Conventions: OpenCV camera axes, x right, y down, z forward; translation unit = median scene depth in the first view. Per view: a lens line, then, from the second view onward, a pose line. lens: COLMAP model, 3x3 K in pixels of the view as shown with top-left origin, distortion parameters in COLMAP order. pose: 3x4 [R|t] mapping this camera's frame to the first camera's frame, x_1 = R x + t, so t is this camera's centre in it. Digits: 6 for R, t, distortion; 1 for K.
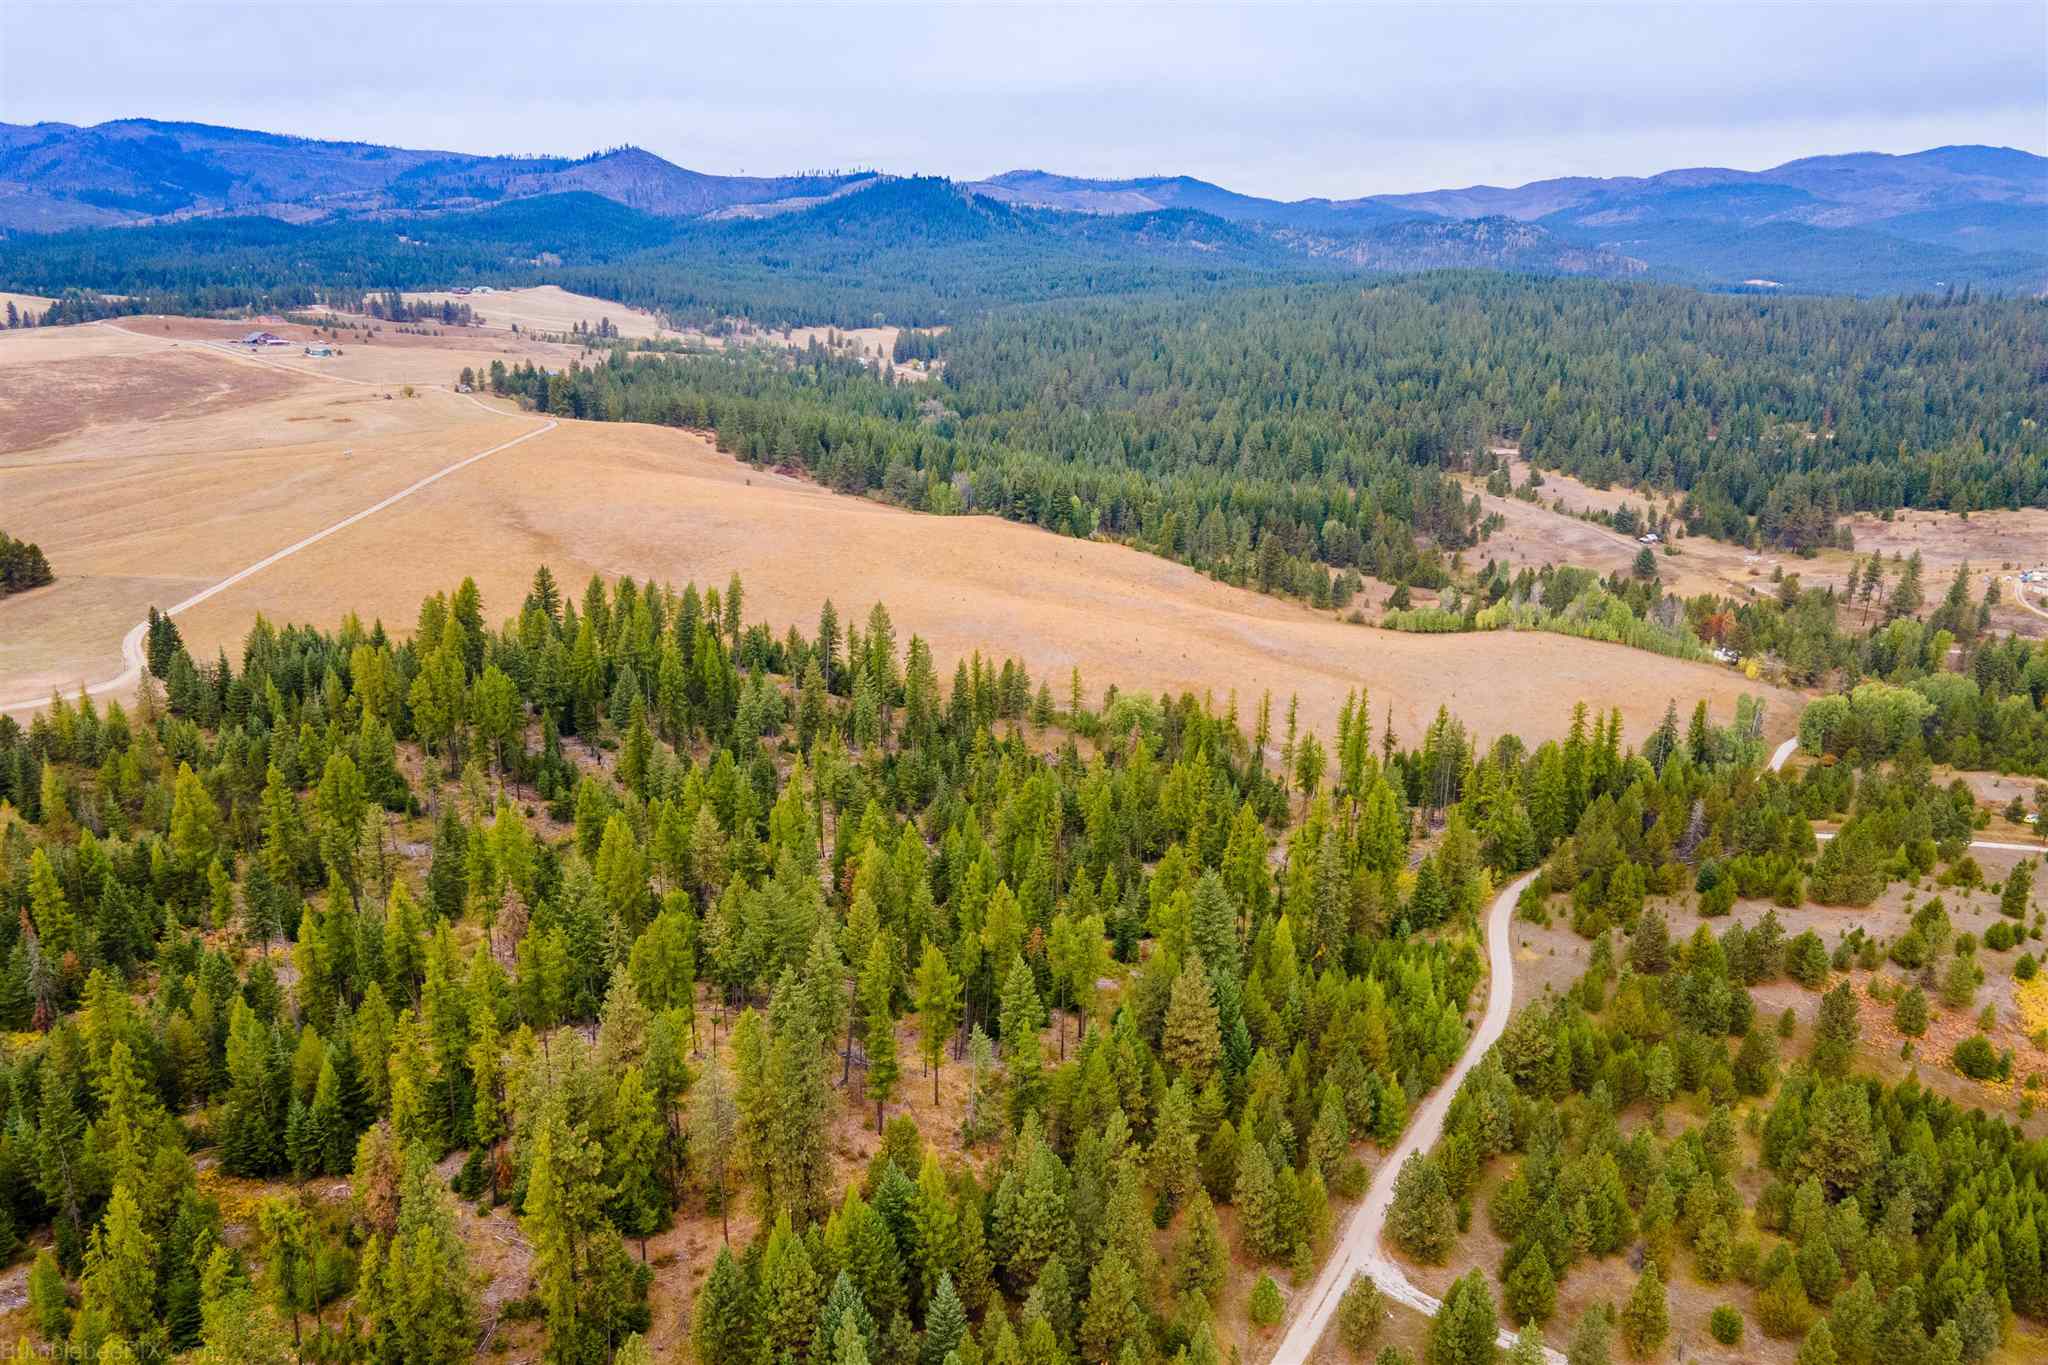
lens RADIAL K [[1540.7, 0, 1024.0], [0, 1540.7, 682.5], [0, 0, 1]] dist [0.007325, 0.050120]
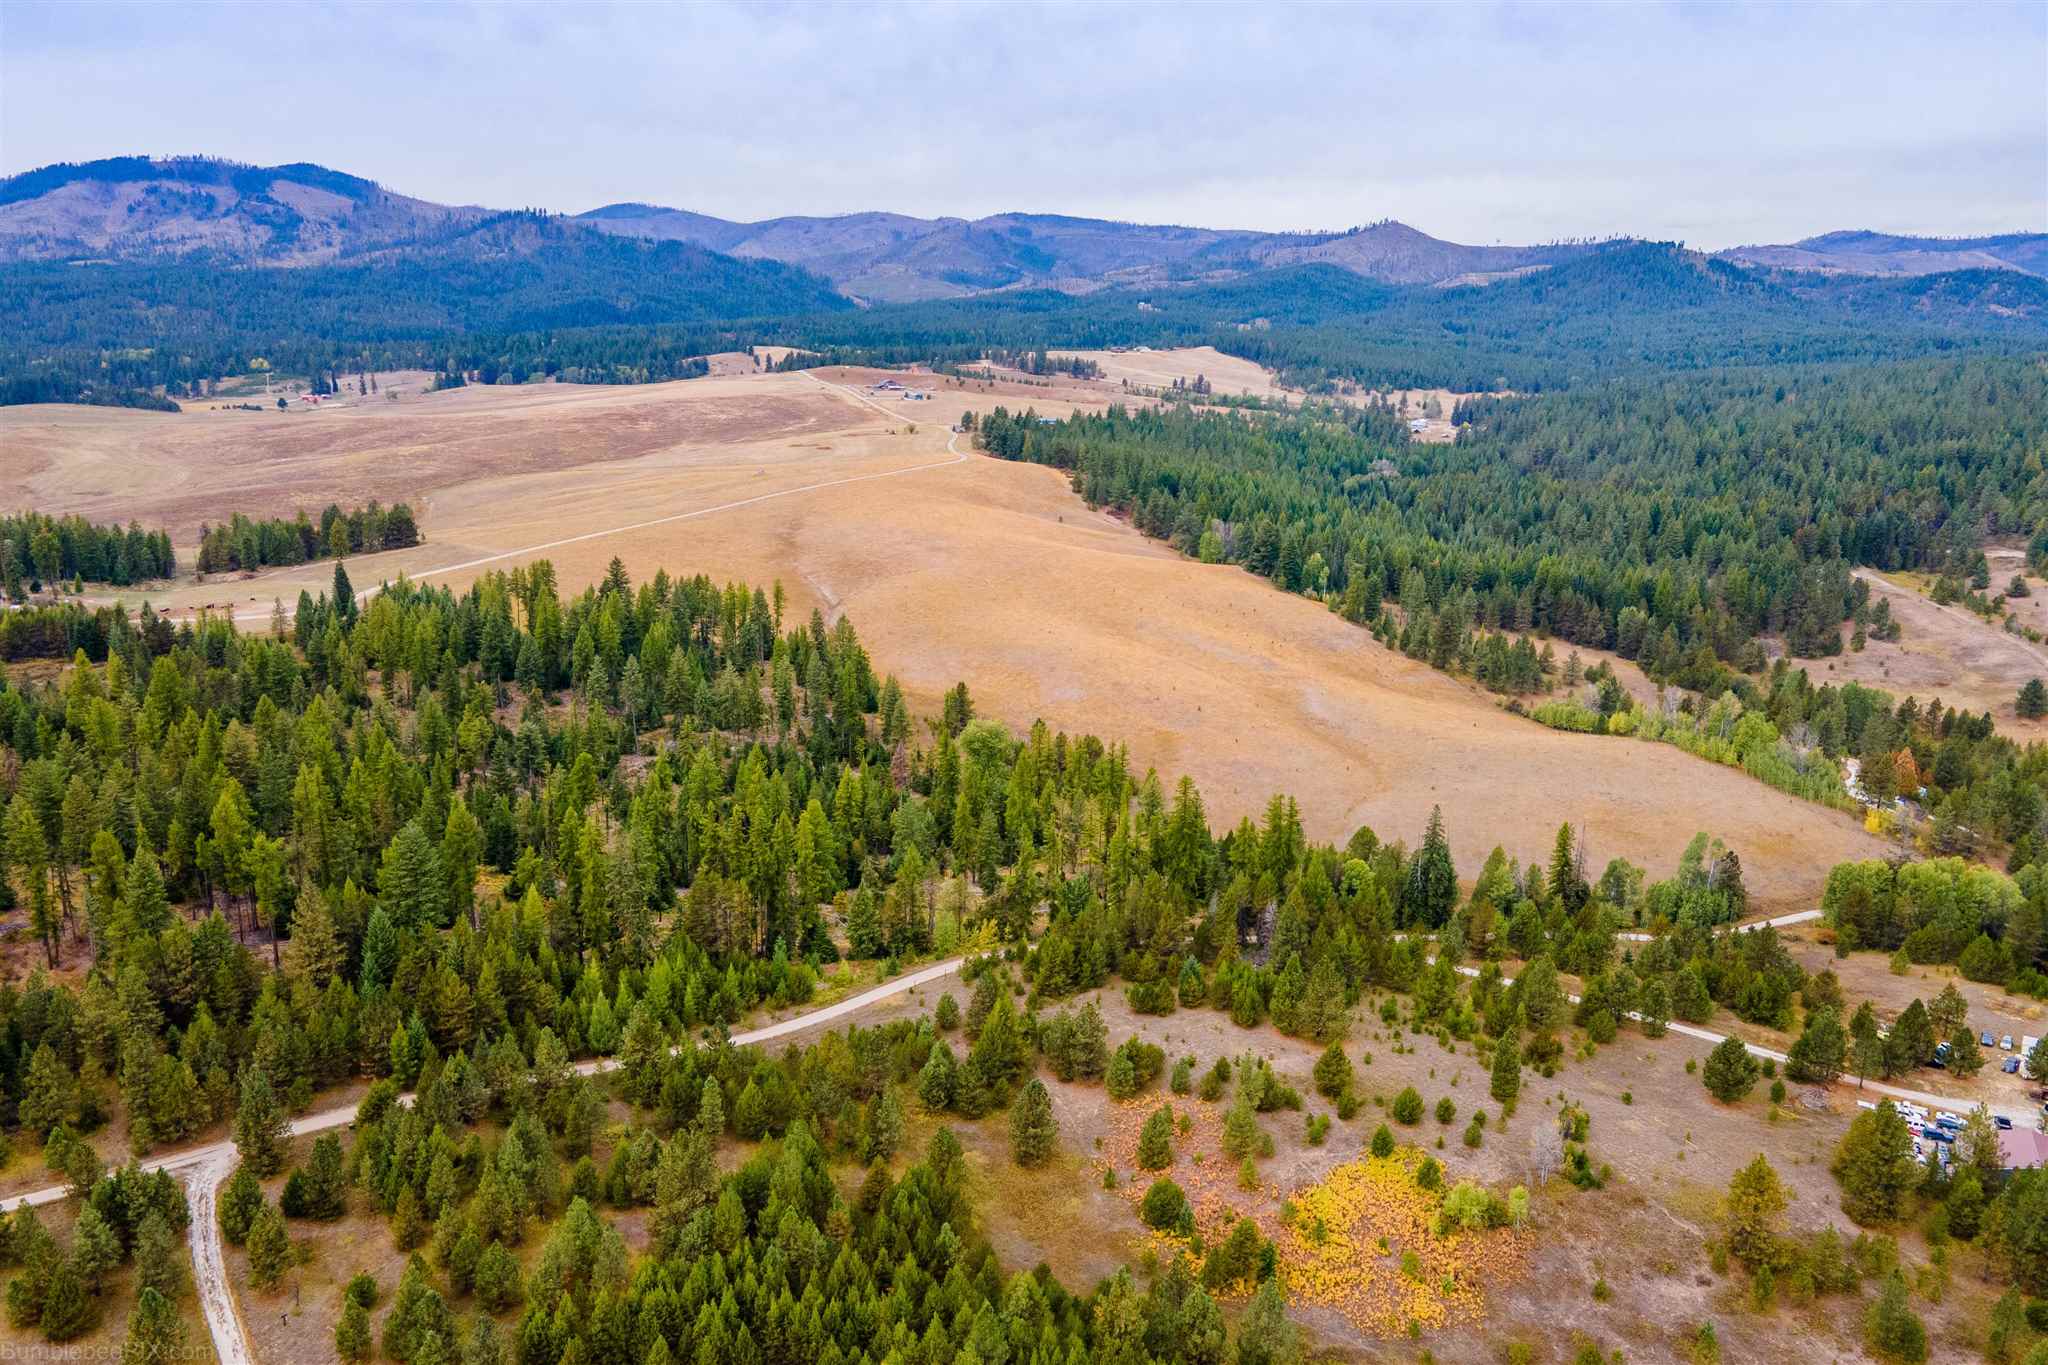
lens RADIAL K [[1506.0, 0, 1021.4], [0, 1506.0, 595.9], [0, 0, 1]] dist [0.019583, 0.049873]
pose [[0.874839, 0.094955, -0.475016, 0.200568], [-0.137557, 0.988929, -0.055654, -0.008690], [0.464473, 0.114030, 0.878215, 0.039313]]
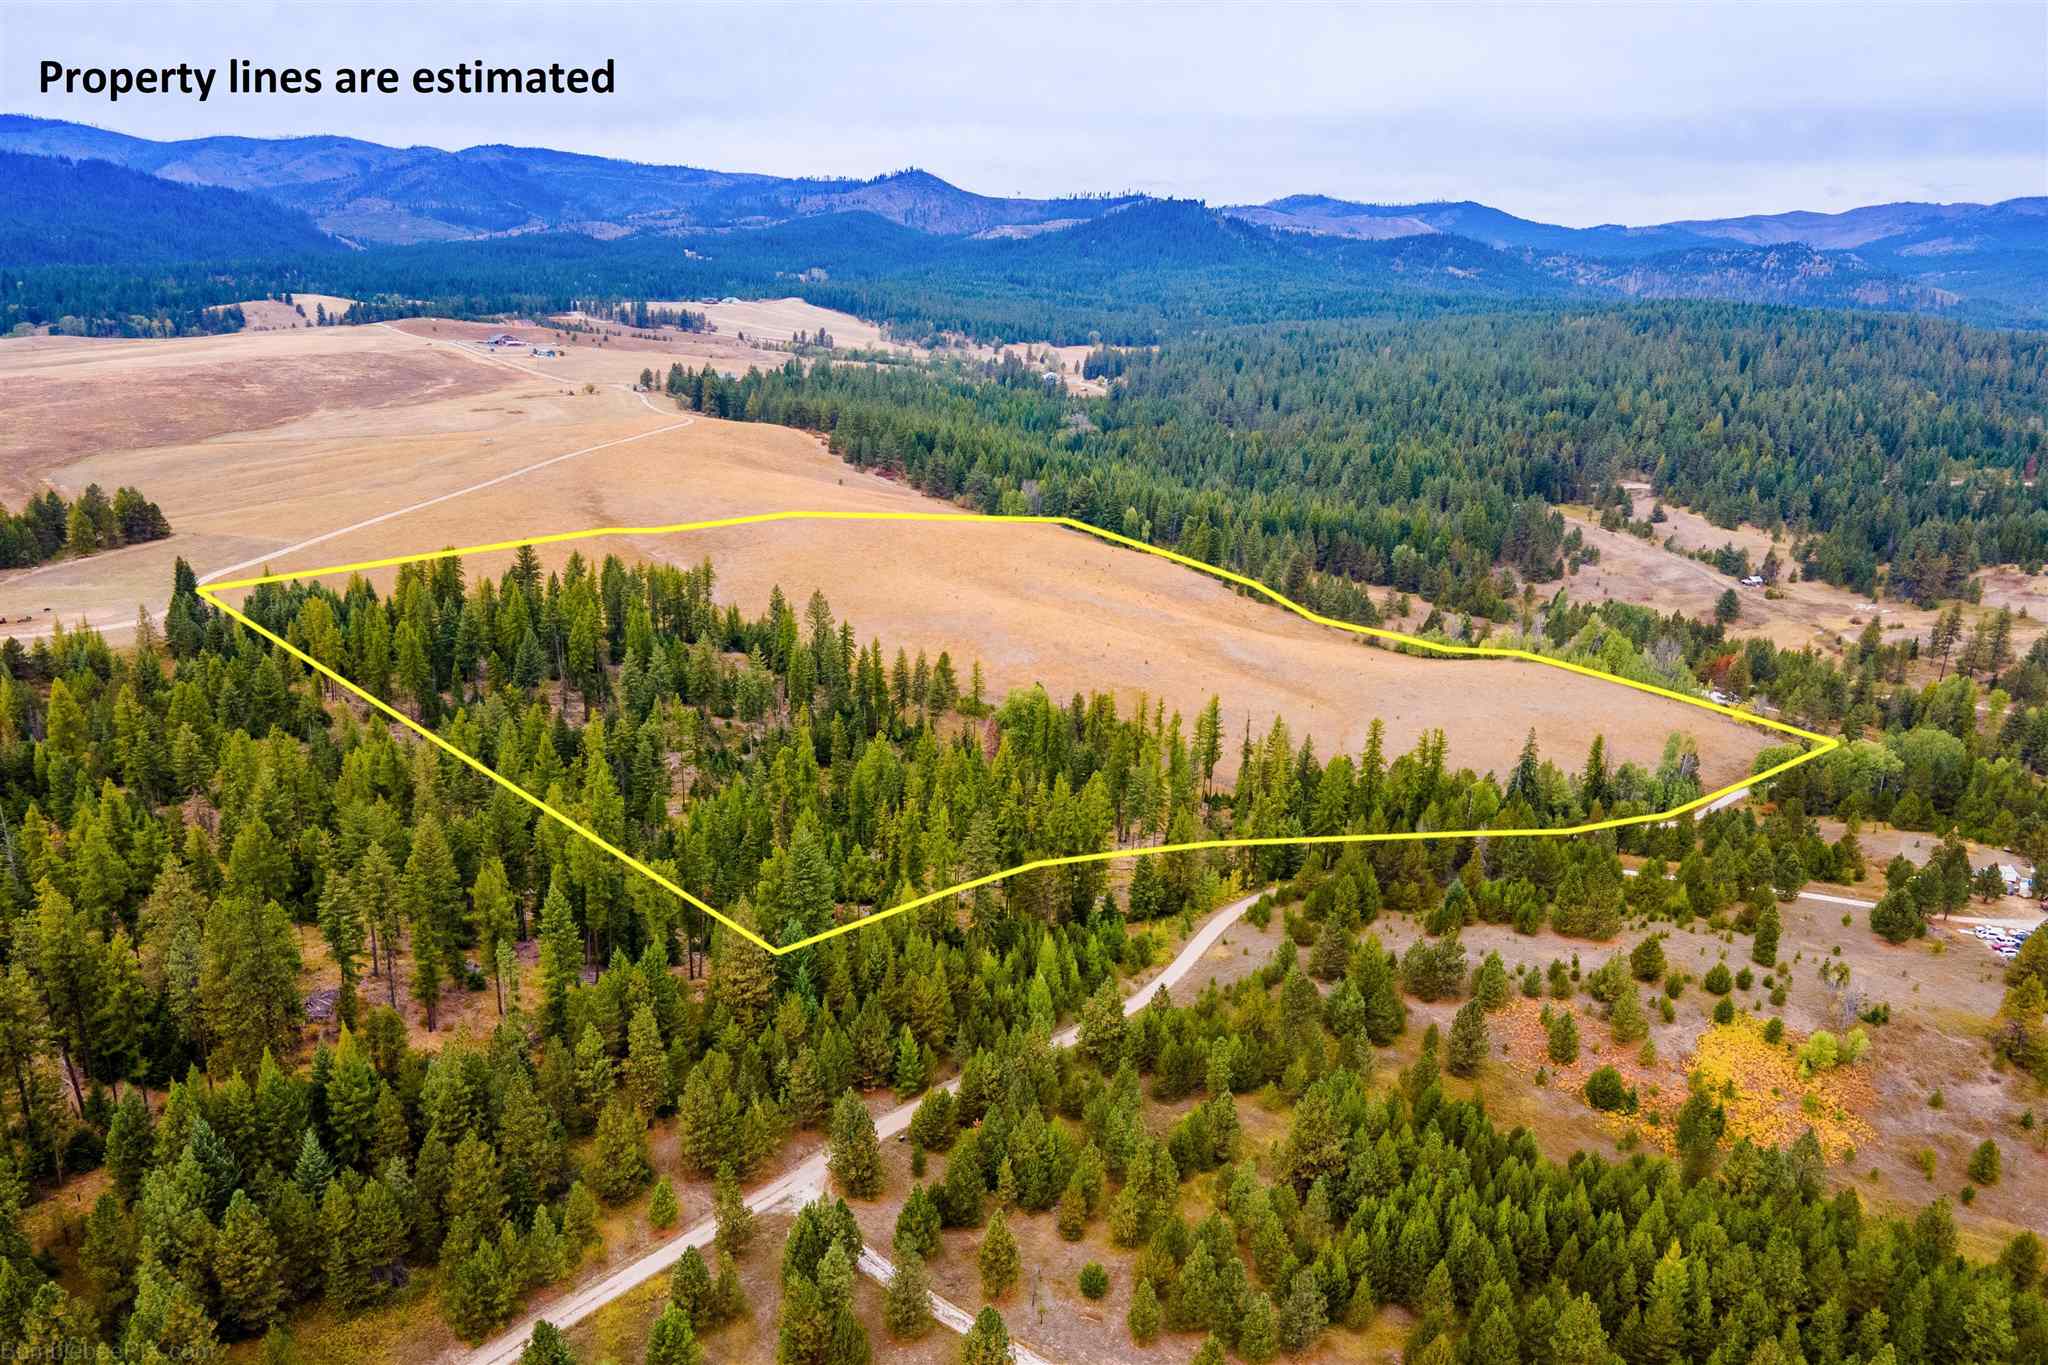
lens RADIAL K [[1520.1, 0, 1024.0], [0, 1520.1, 682.5], [0, 0, 1]] dist [-0.000053, 0.077333]
pose [[0.983246, 0.064544, -0.170475, 0.086526], [-0.066203, 0.997798, -0.004059, 0.002414], [0.169837, 0.015277, 0.985354, -0.004799]]
